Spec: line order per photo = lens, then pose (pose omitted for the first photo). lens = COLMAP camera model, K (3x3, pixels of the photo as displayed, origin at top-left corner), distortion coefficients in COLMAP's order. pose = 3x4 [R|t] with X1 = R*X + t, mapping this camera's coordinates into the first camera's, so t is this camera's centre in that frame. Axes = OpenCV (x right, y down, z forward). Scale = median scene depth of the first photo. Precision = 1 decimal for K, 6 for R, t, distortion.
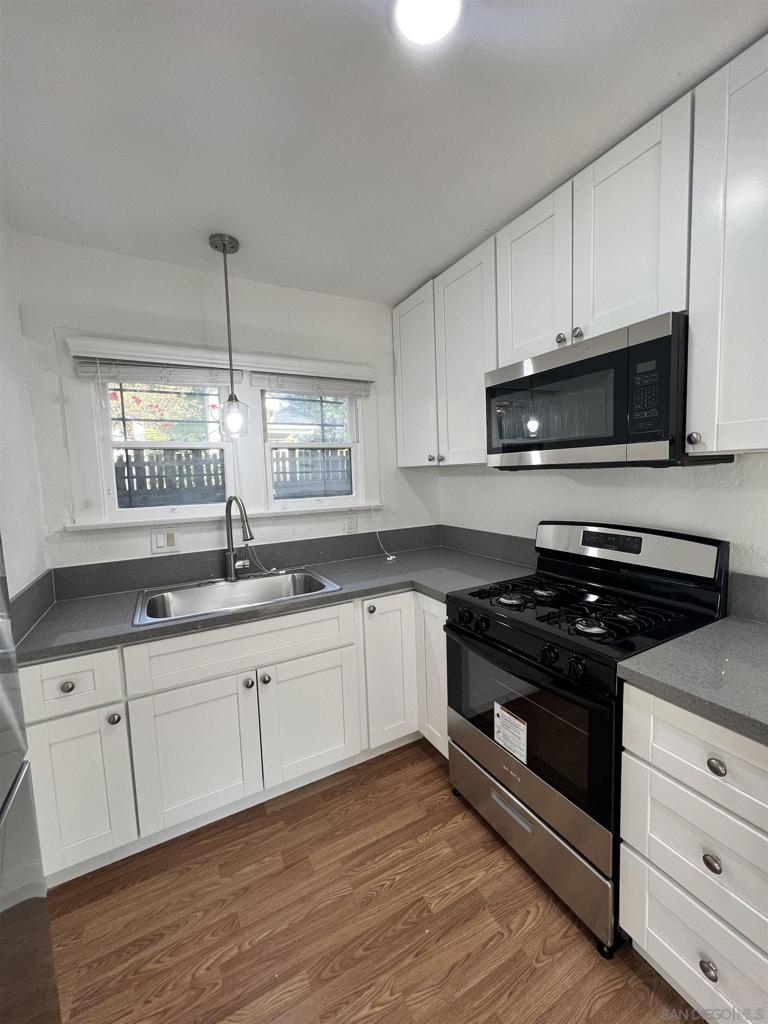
lens RADIAL K [[409.8, 0, 383.5], [0, 409.8, 507.4], [0, 0, 1]] dist [-0.001100, 0.000545]
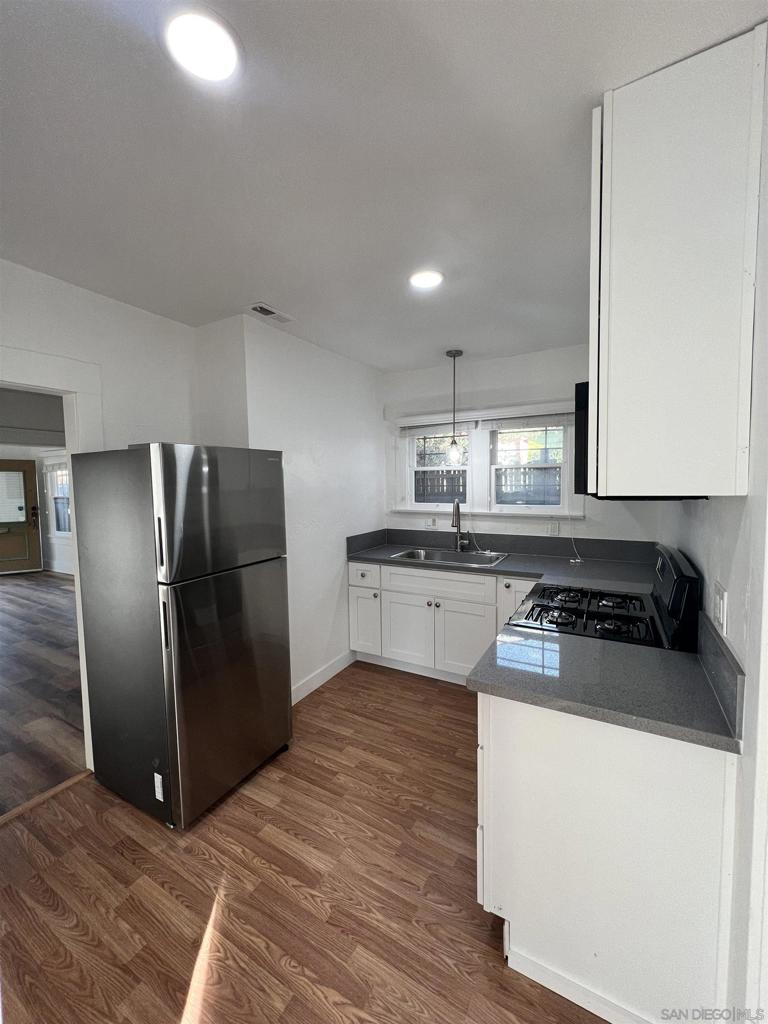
lens RADIAL K [[409.8, 0, 383.2], [0, 409.8, 506.5], [0, 0, 1]] dist [-0.001100, 0.000545]
pose [[0.521873, 0.076959, -0.849545, 0.921364], [-0.078413, 0.996033, 0.042060, -0.048933], [0.849412, 0.044665, 0.525837, -0.122883]]
